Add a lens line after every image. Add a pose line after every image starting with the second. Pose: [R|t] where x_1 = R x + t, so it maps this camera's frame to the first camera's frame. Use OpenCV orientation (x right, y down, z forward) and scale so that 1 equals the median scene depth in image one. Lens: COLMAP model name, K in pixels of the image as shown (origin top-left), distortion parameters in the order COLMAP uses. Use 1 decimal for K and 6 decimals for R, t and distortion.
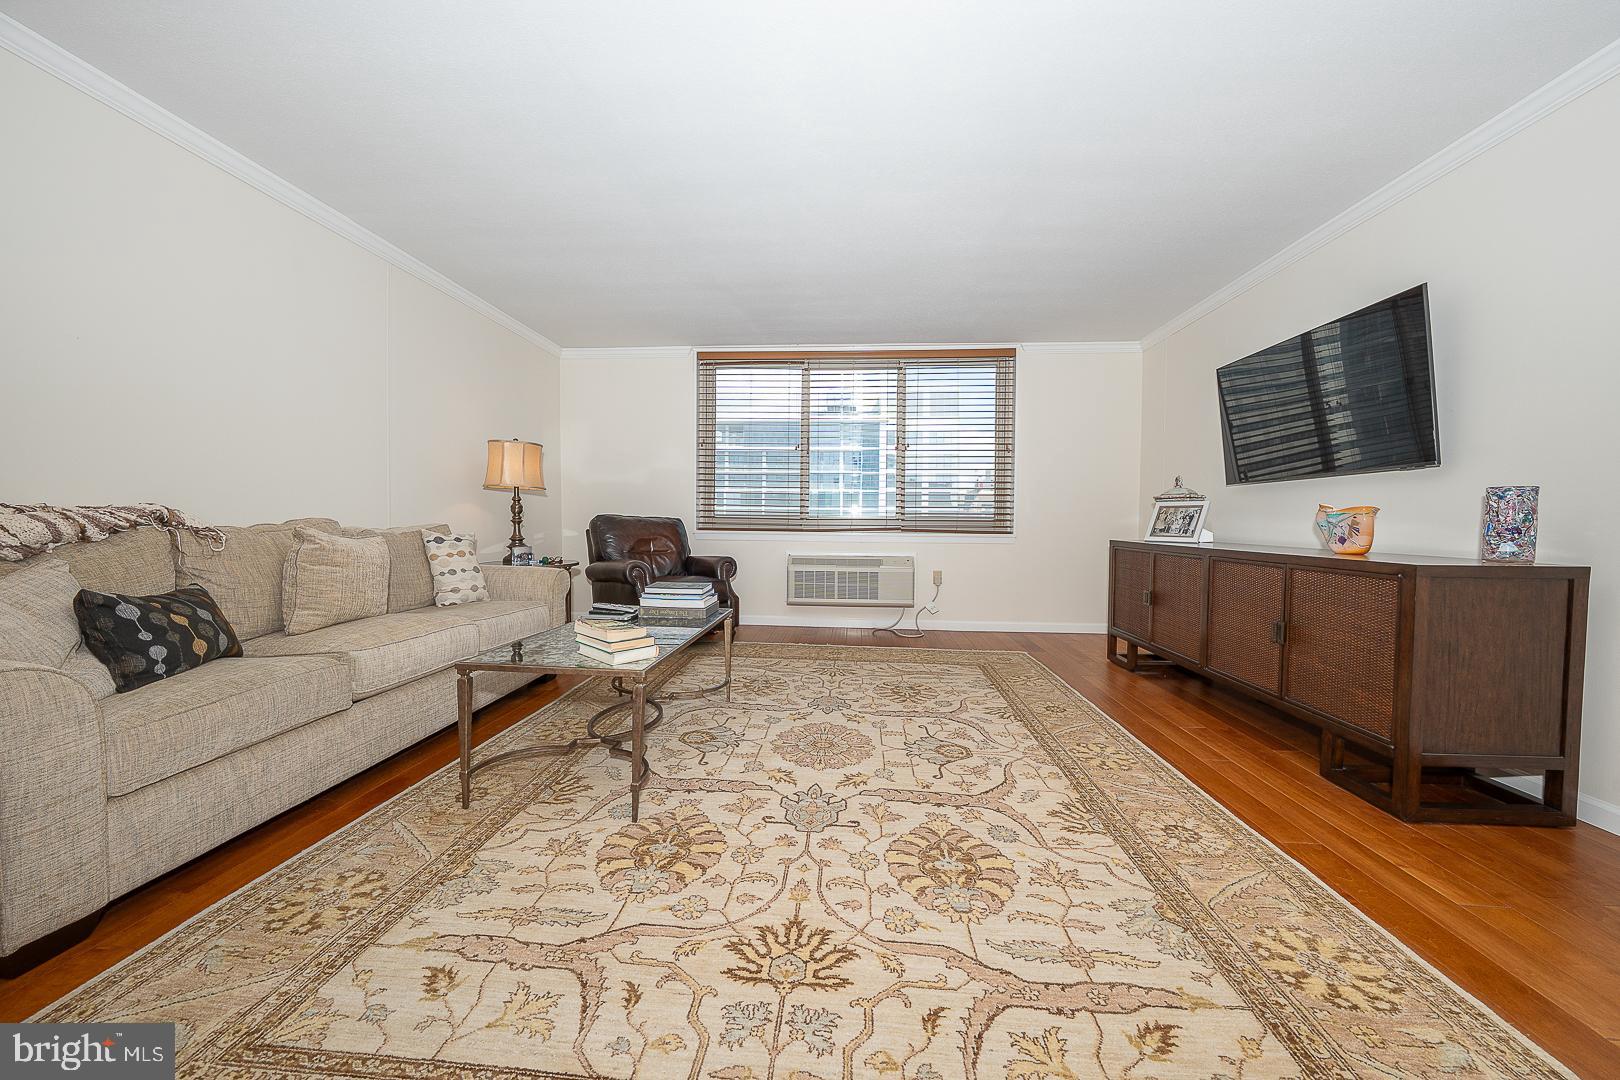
lens RADIAL K [[557.2, 0, 810.7], [0, 557.2, 534.4], [0, 0, 1]] dist [-0.025893, 0.004520]
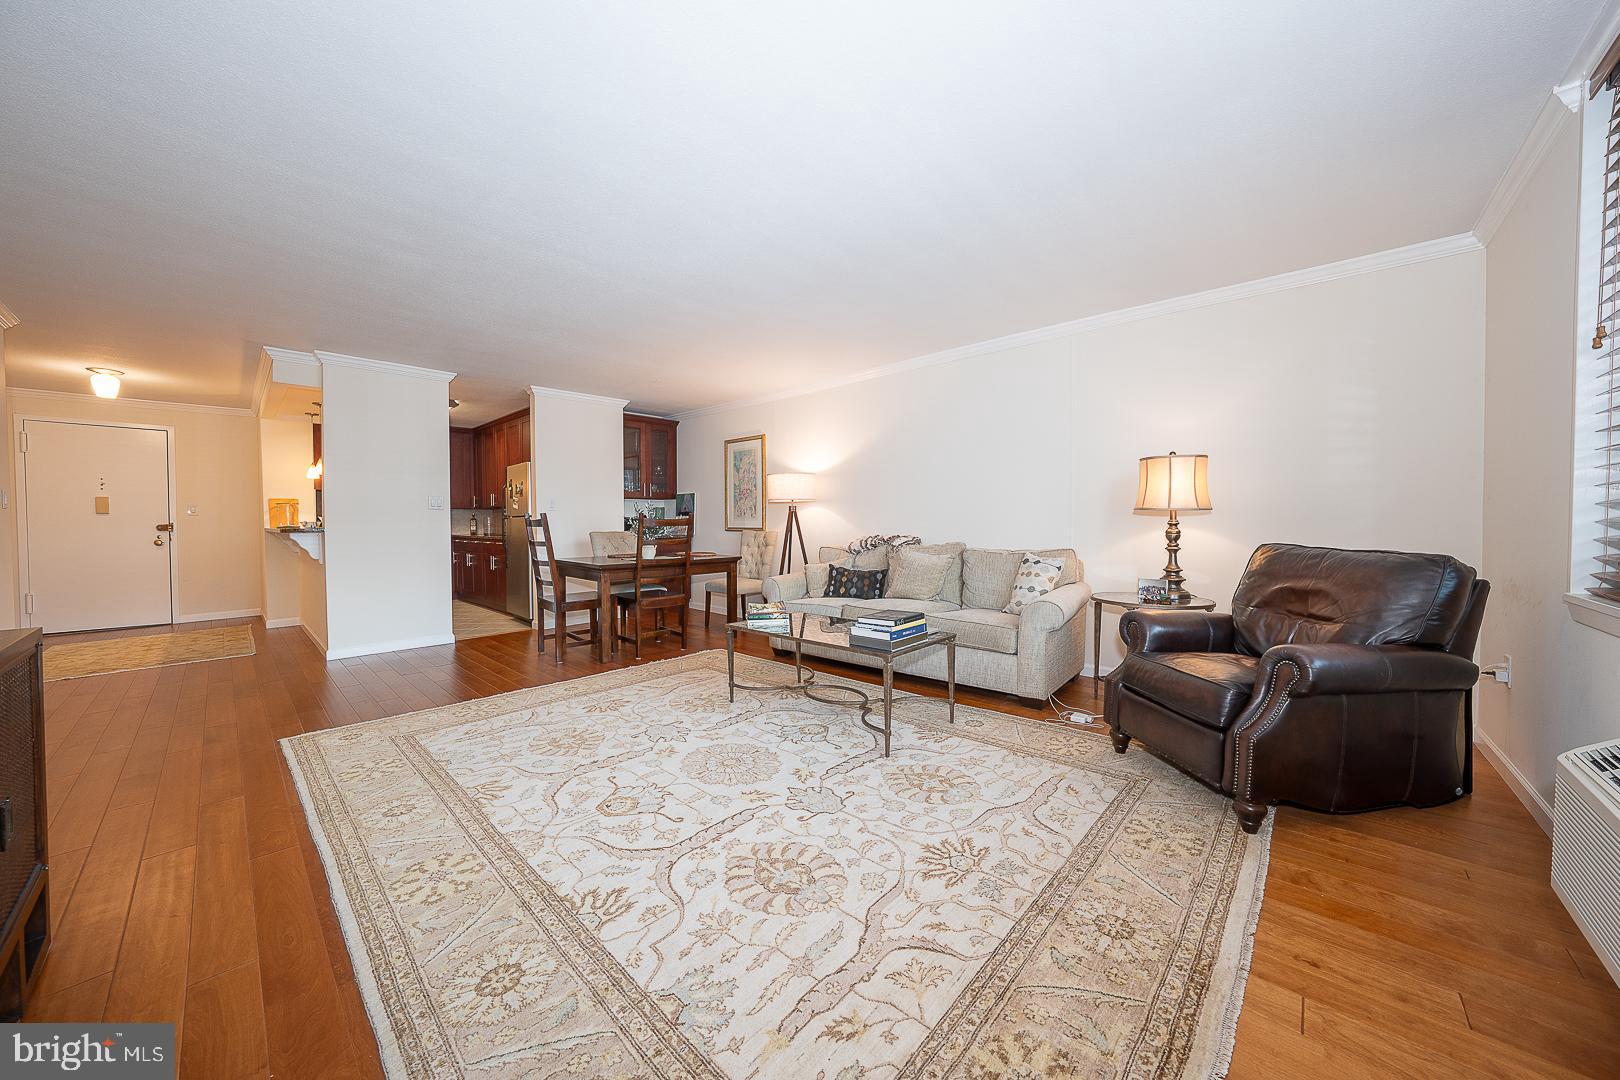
lens RADIAL K [[557.2, 0, 811.9], [0, 557.2, 532.3], [0, 0, 1]] dist [-0.025893, 0.004520]
pose [[-0.616049, 0.005752, -0.787686, 0.747894], [-0.020851, 0.999504, 0.023606, -0.092120], [0.787431, 0.030967, -0.615624, 1.725792]]
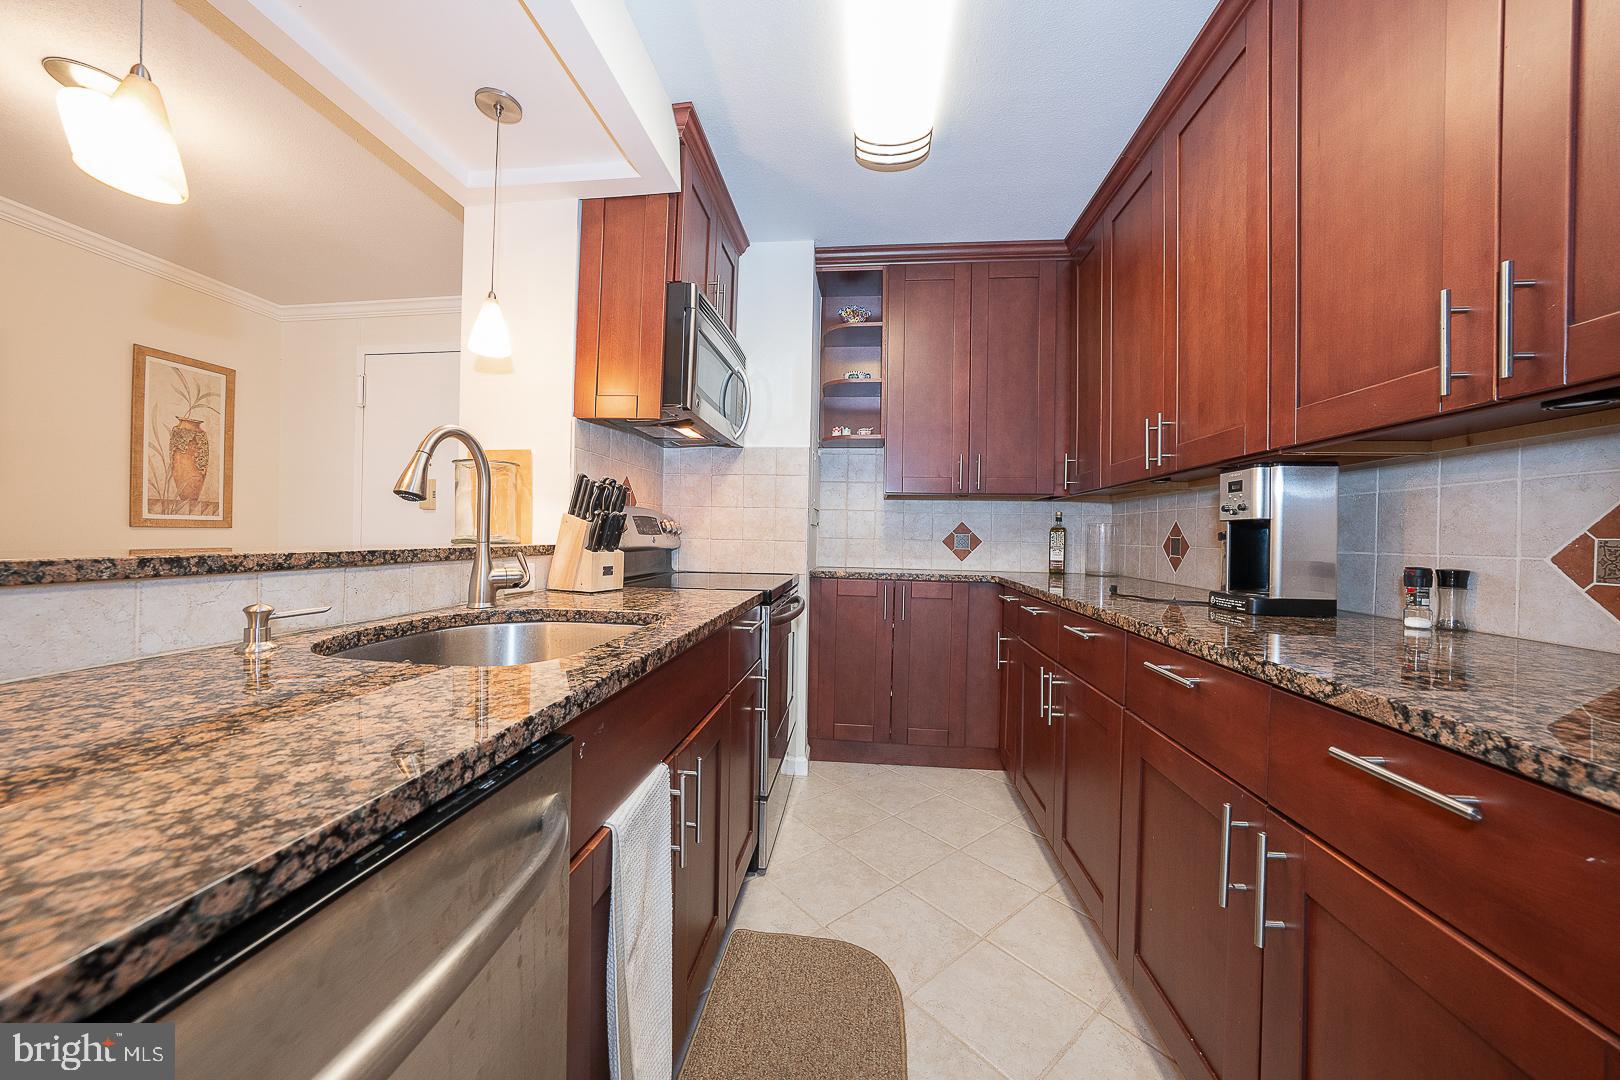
lens RADIAL K [[557.2, 0, 809.4], [0, 557.2, 535.3], [0, 0, 1]] dist [-0.025893, 0.004520]
pose [[-0.999220, -0.031124, 0.024287, -0.176682], [-0.030526, 0.999230, 0.024632, -0.047744], [-0.025035, 0.023871, -0.999402, -0.898322]]
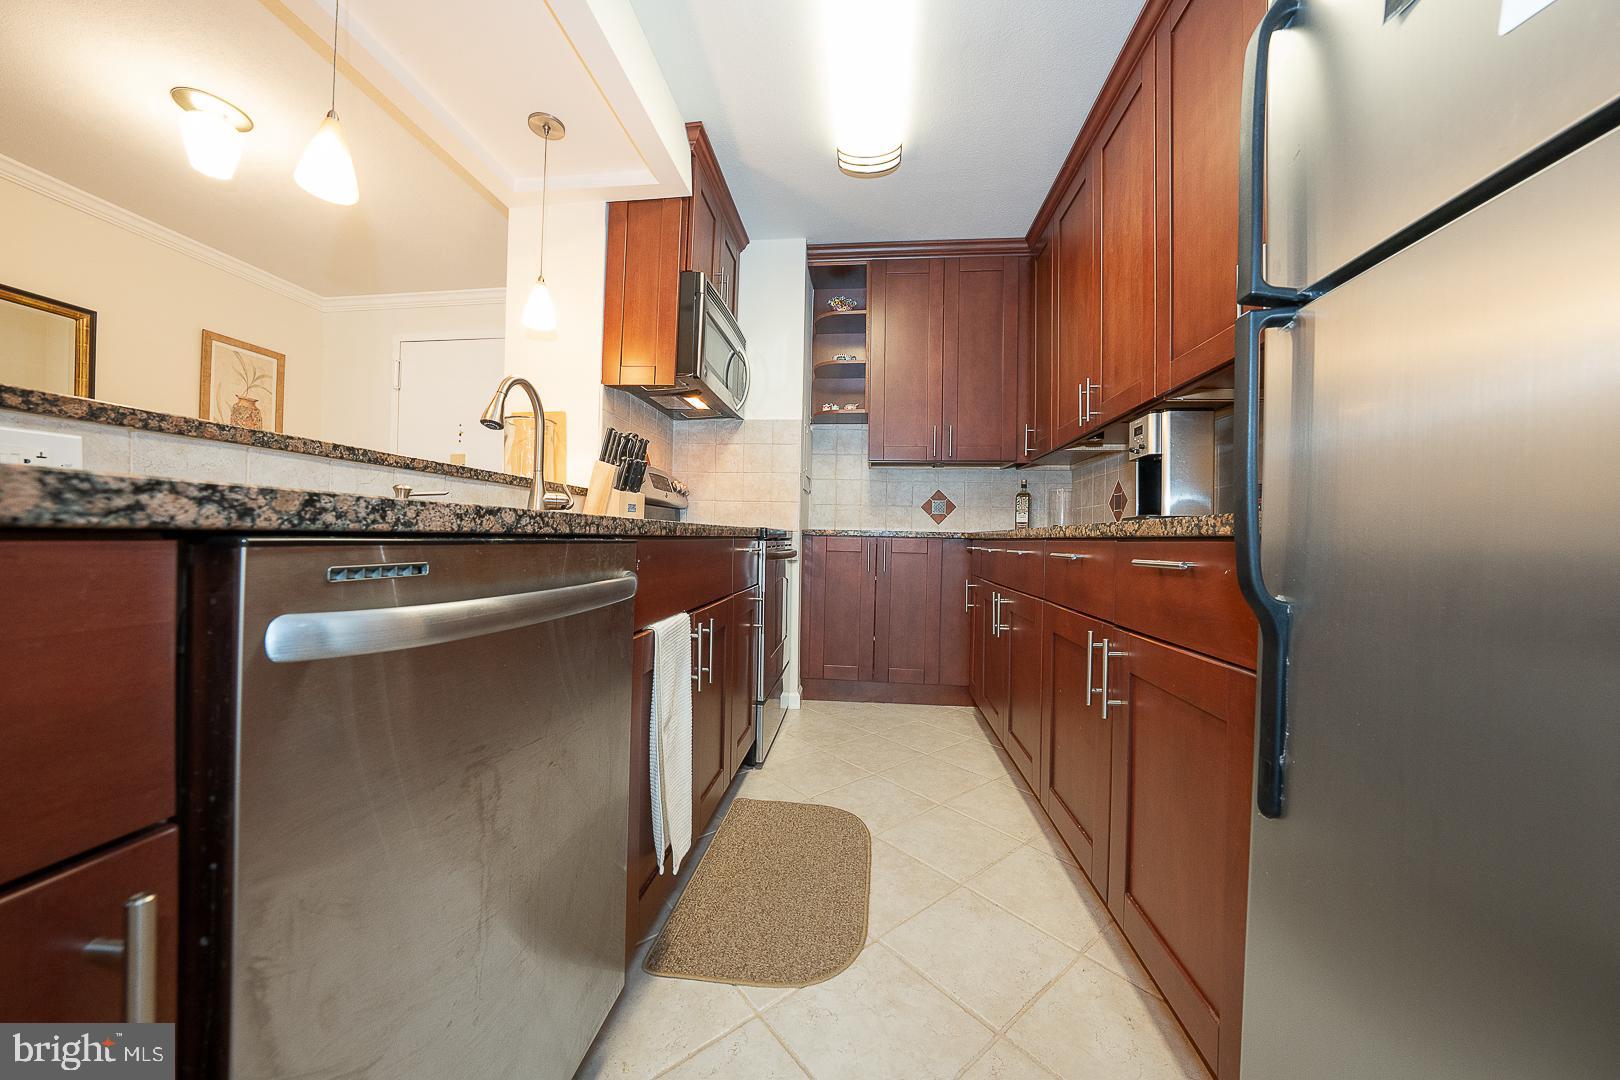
lens RADIAL K [[557.2, 0, 809.5], [0, 557.2, 535.5], [0, 0, 1]] dist [-0.025893, 0.004520]
pose [[-0.999229, -0.031510, 0.023399, -0.199023], [-0.031037, 0.999312, 0.020314, 0.038388], [-0.024023, 0.019572, -0.999520, -0.749022]]
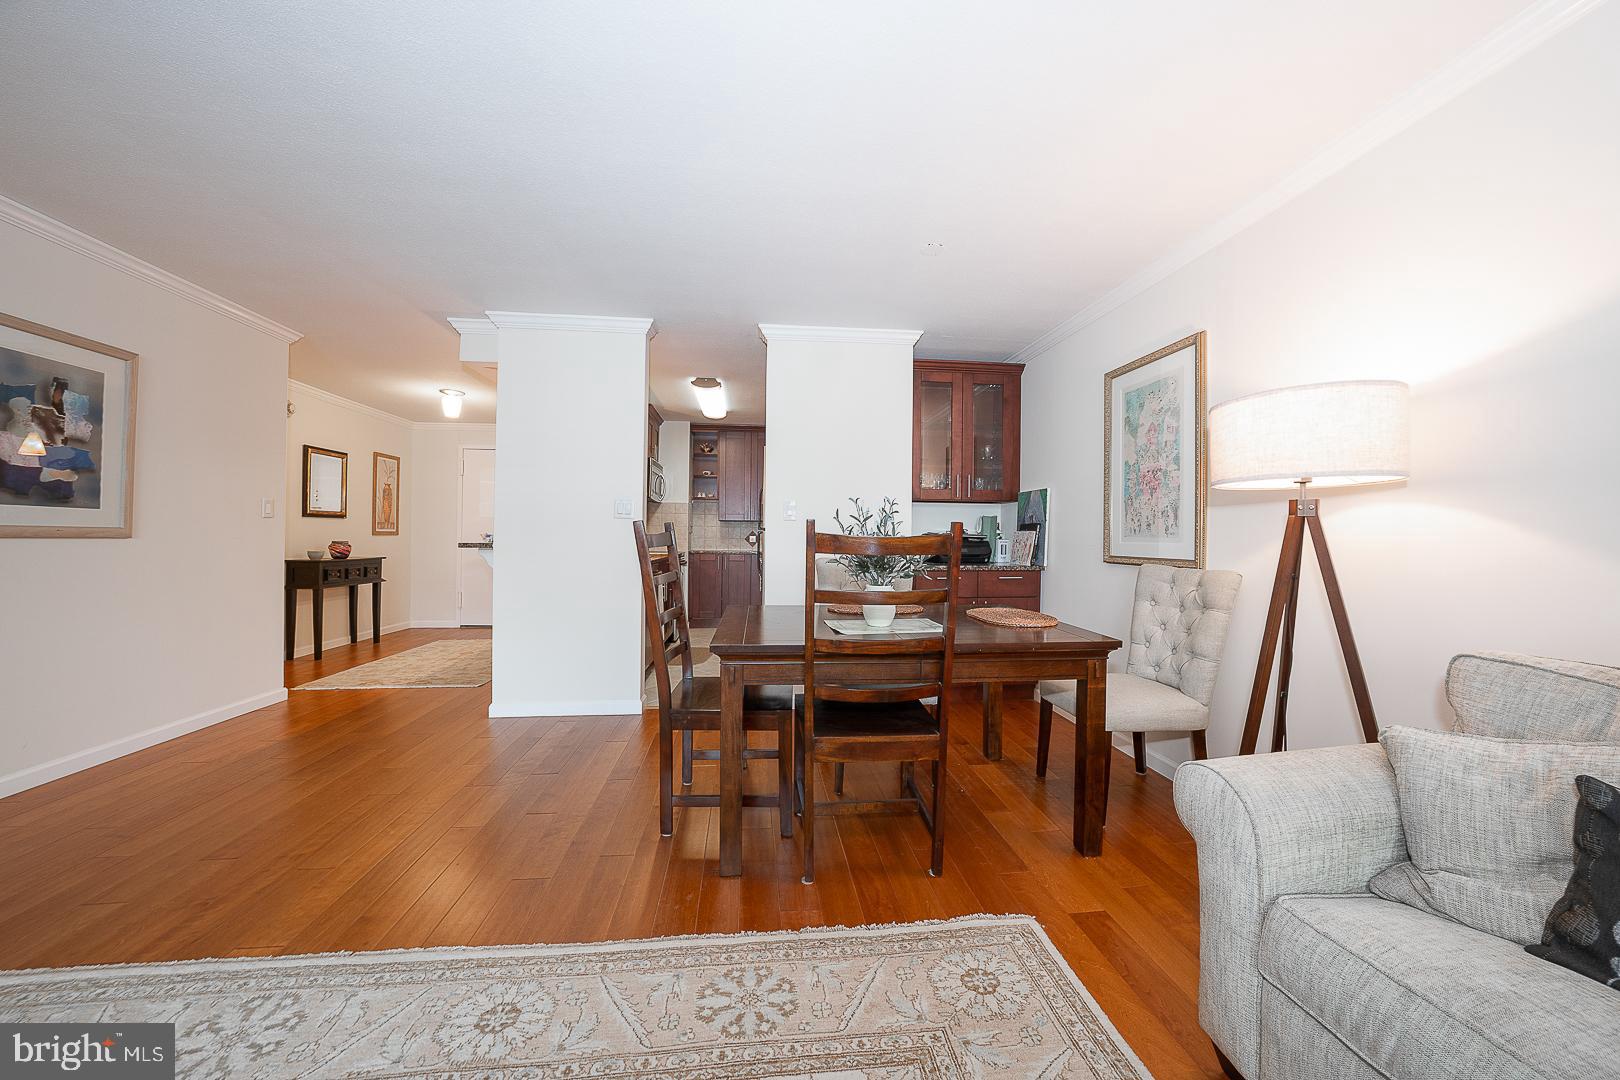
lens RADIAL K [[557.2, 0, 805.1], [0, 557.2, 533.7], [0, 0, 1]] dist [-0.025893, 0.004520]
pose [[-0.982819, -0.024757, -0.182905, -0.213957], [-0.027733, 0.999521, 0.013731, -0.091262], [0.182478, 0.018568, -0.983035, 0.855232]]
